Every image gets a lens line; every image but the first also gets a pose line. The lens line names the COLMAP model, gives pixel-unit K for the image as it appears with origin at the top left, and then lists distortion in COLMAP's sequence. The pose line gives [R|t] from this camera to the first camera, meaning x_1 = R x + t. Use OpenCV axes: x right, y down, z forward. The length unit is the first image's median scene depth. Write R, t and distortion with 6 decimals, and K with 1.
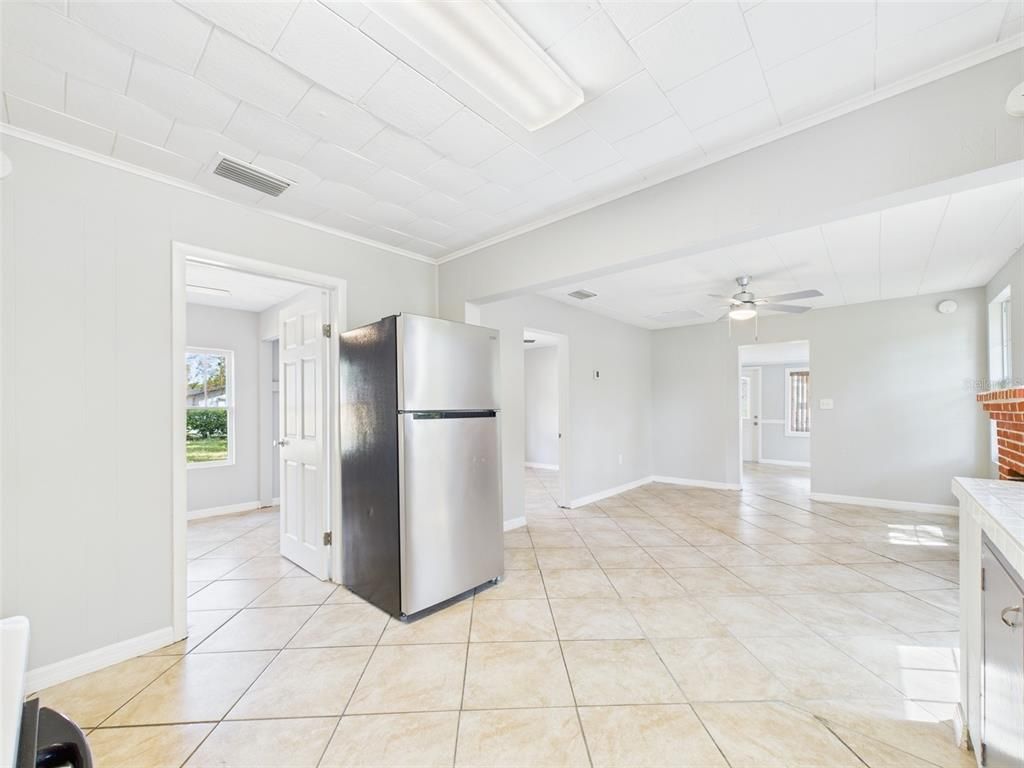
lens RADIAL K [[414.1, 0, 510.0], [0, 414.1, 409.3], [0, 0, 1]] dist [0.005077, -0.000519]
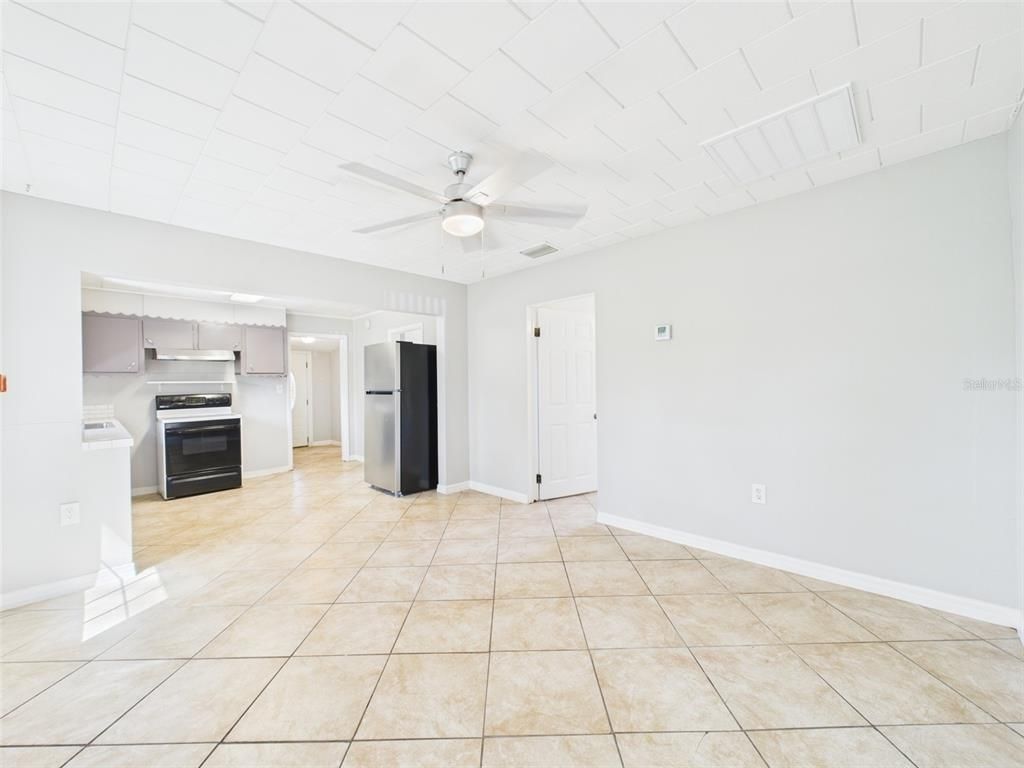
lens RADIAL K [[414.1, 0, 510.4], [0, 414.1, 385.7], [0, 0, 1]] dist [0.005077, -0.000519]
pose [[-0.053491, 0.006292, -0.998549, 1.176993], [0.015033, 0.999872, 0.005496, -0.014026], [0.998455, -0.014718, -0.053579, 1.159940]]
